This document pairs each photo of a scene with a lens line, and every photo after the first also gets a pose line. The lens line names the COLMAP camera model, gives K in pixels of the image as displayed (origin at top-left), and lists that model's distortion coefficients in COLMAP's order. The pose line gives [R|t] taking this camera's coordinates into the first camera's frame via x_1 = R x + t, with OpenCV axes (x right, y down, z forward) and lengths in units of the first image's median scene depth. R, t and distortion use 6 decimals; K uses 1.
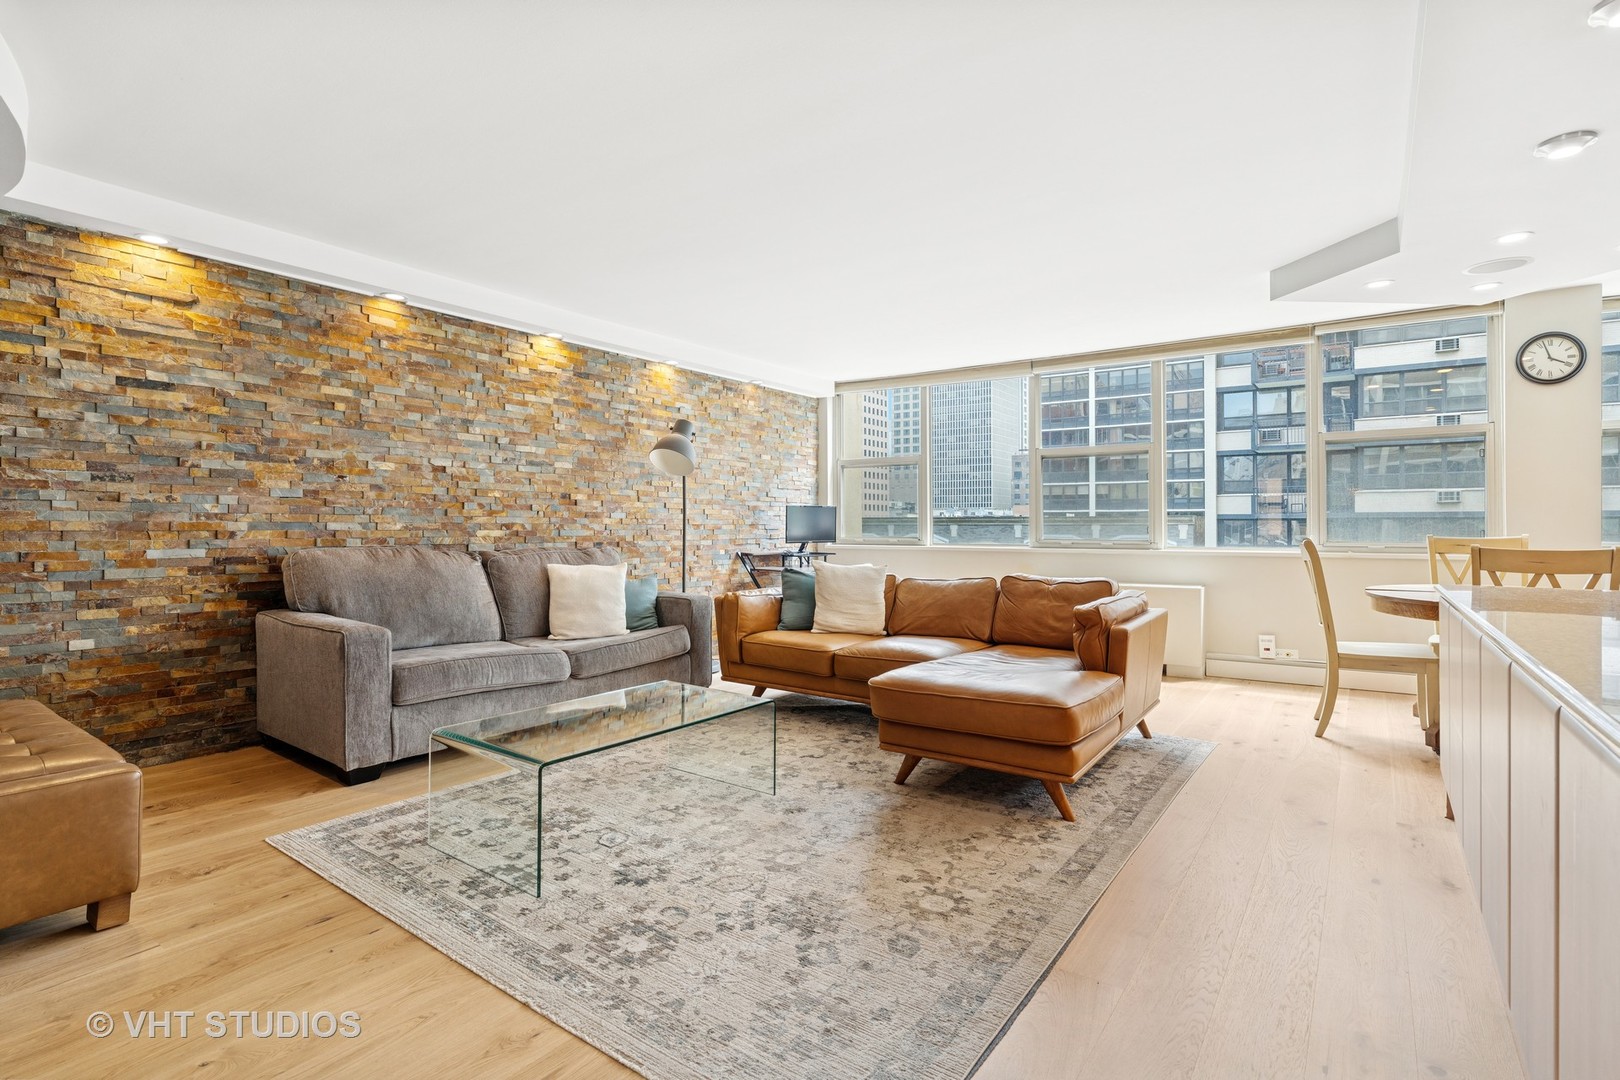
lens RADIAL K [[769.5, 0, 805.3], [0, 769.5, 529.1], [0, 0, 1]] dist [-0.001398, -0.000284]
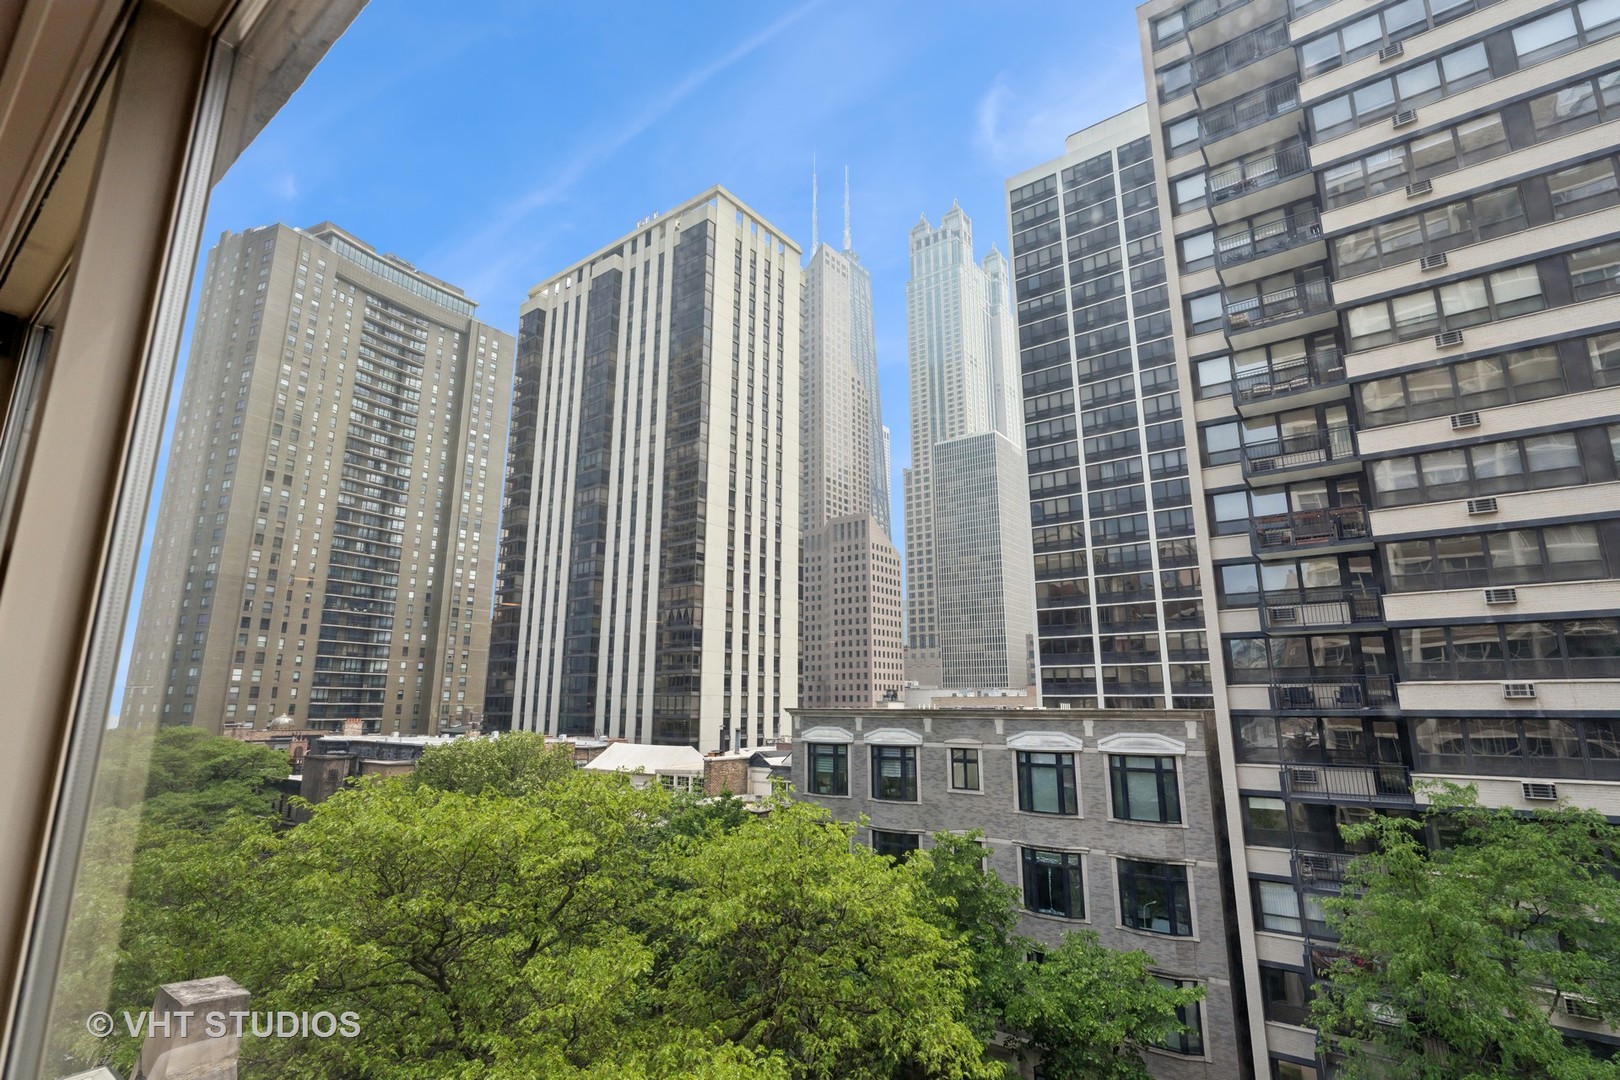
lens RADIAL K [[750.8, 0, 818.1], [0, 750.8, 545.8], [0, 0, 1]] dist [0.004947, 0.000507]
pose [[0.999921, -0.002099, -0.012368, 0.083856], [-0.000560, 0.977458, -0.211128, -0.016572], [0.012533, 0.211118, 0.977380, 0.135892]]
